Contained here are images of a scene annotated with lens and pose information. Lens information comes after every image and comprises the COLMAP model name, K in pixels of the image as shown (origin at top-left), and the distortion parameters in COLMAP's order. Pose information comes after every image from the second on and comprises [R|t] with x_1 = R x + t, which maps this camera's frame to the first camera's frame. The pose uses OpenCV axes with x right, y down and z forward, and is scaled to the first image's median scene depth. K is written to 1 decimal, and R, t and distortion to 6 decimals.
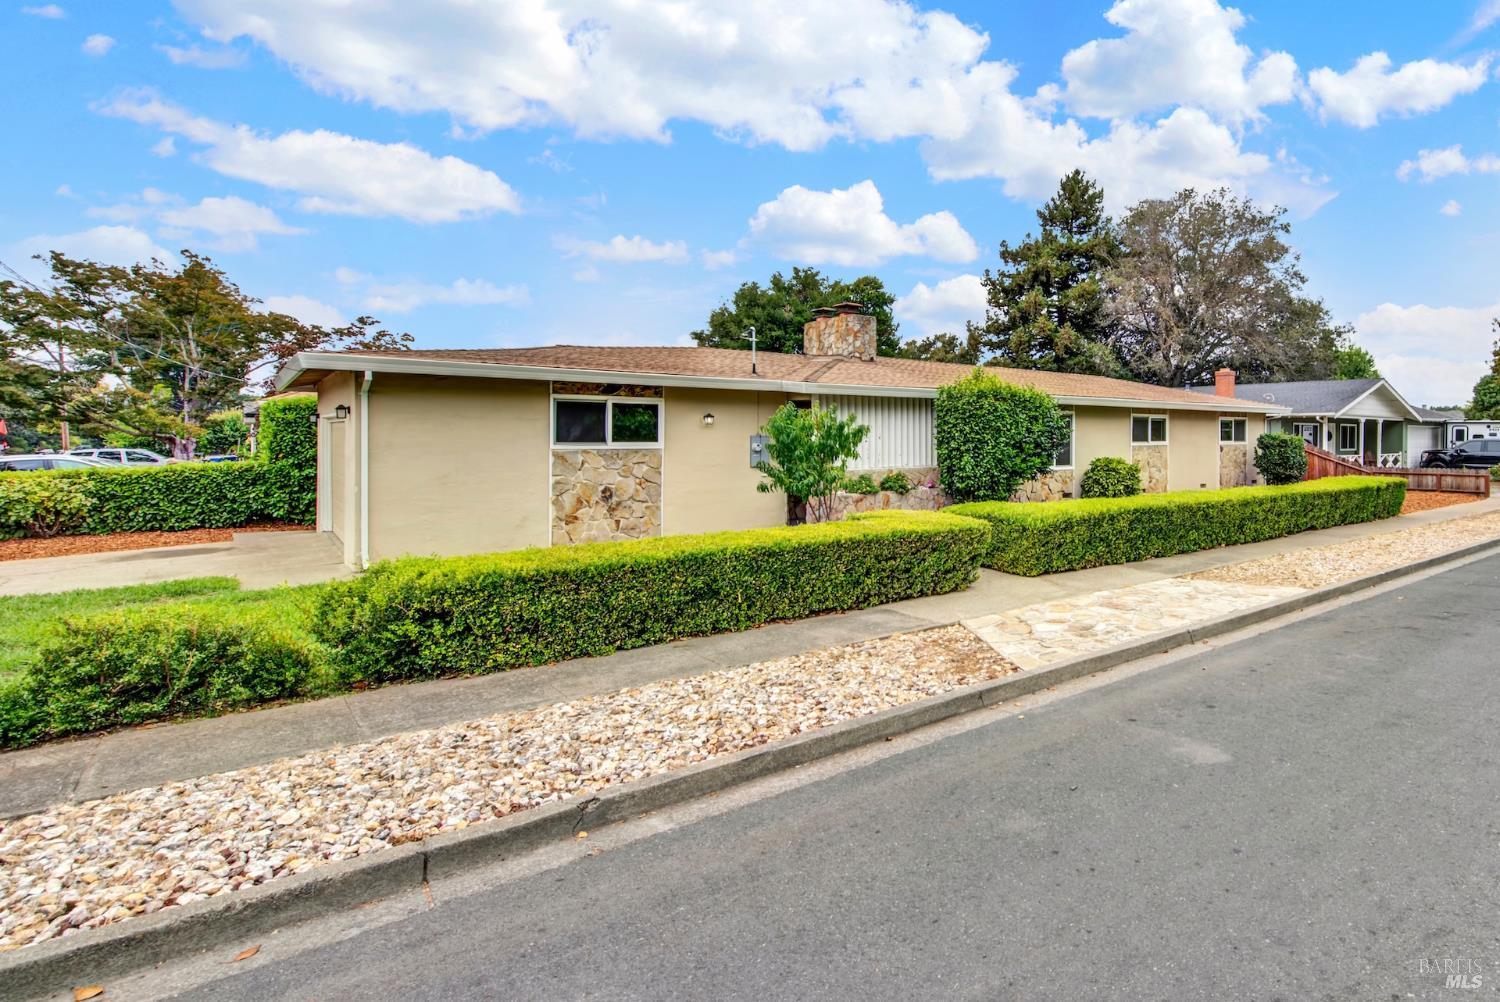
lens RADIAL K [[610.1, 0, 756.1], [0, 610.1, 504.9], [0, 0, 1]] dist [0.001369, -0.000428]
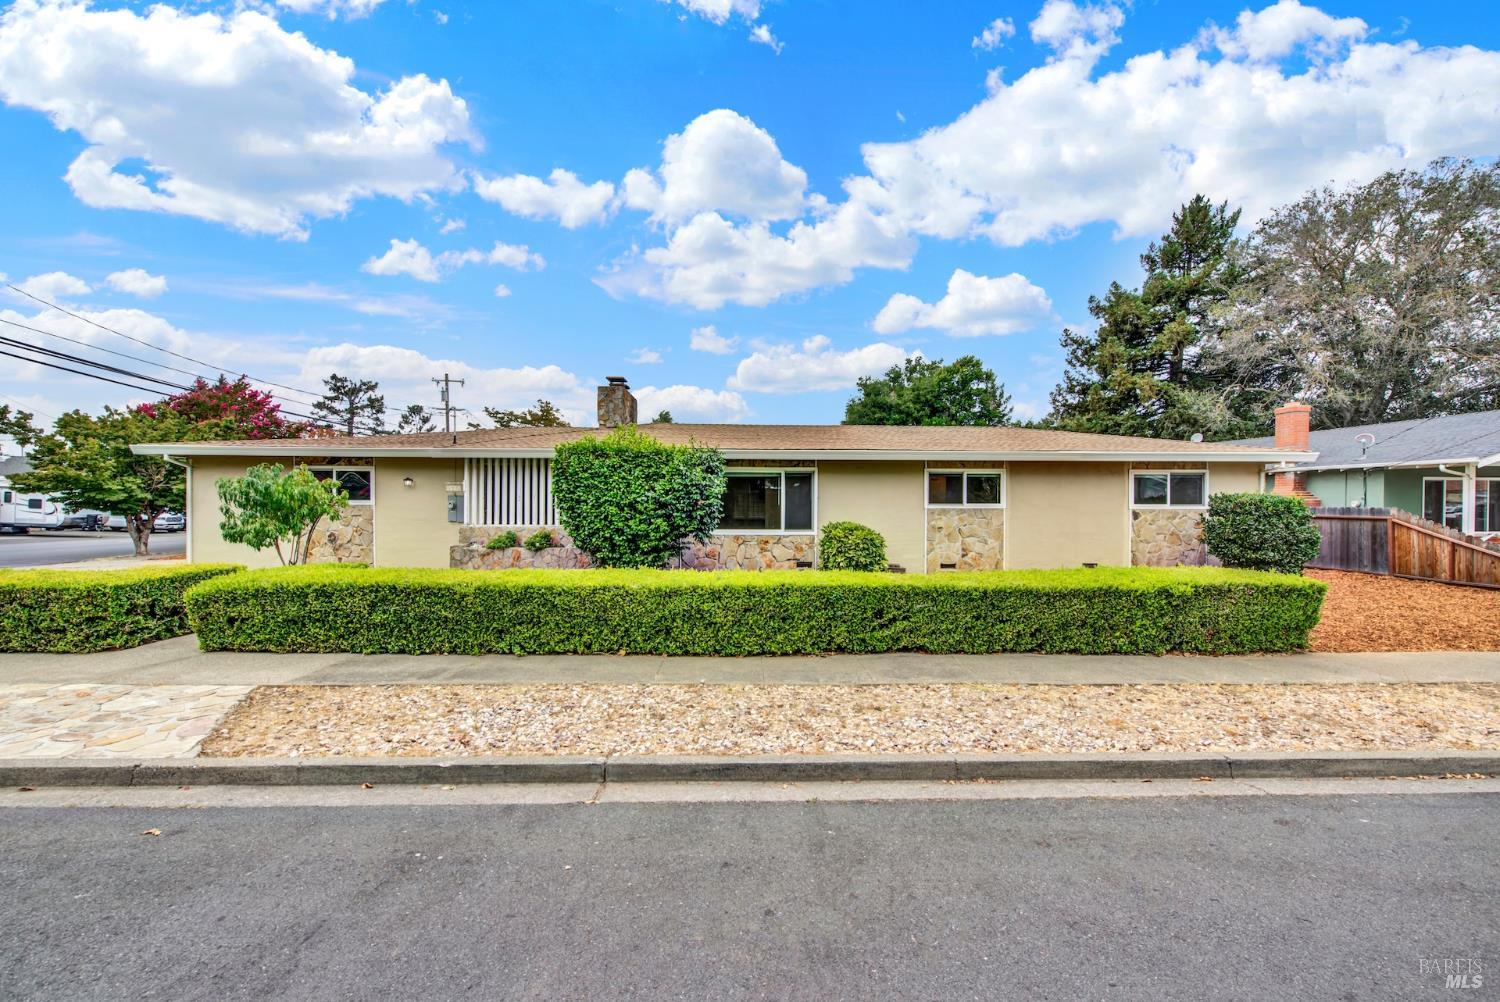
lens RADIAL K [[435.6, 0, 750.3], [0, 435.6, 537.9], [0, 0, 1]] dist [0.000864, 0.000026]
pose [[0.878594, 0.044565, -0.475486, 0.889704], [-0.056356, 0.998355, -0.010561, -0.051661], [0.474233, 0.036076, 0.879660, 0.507160]]
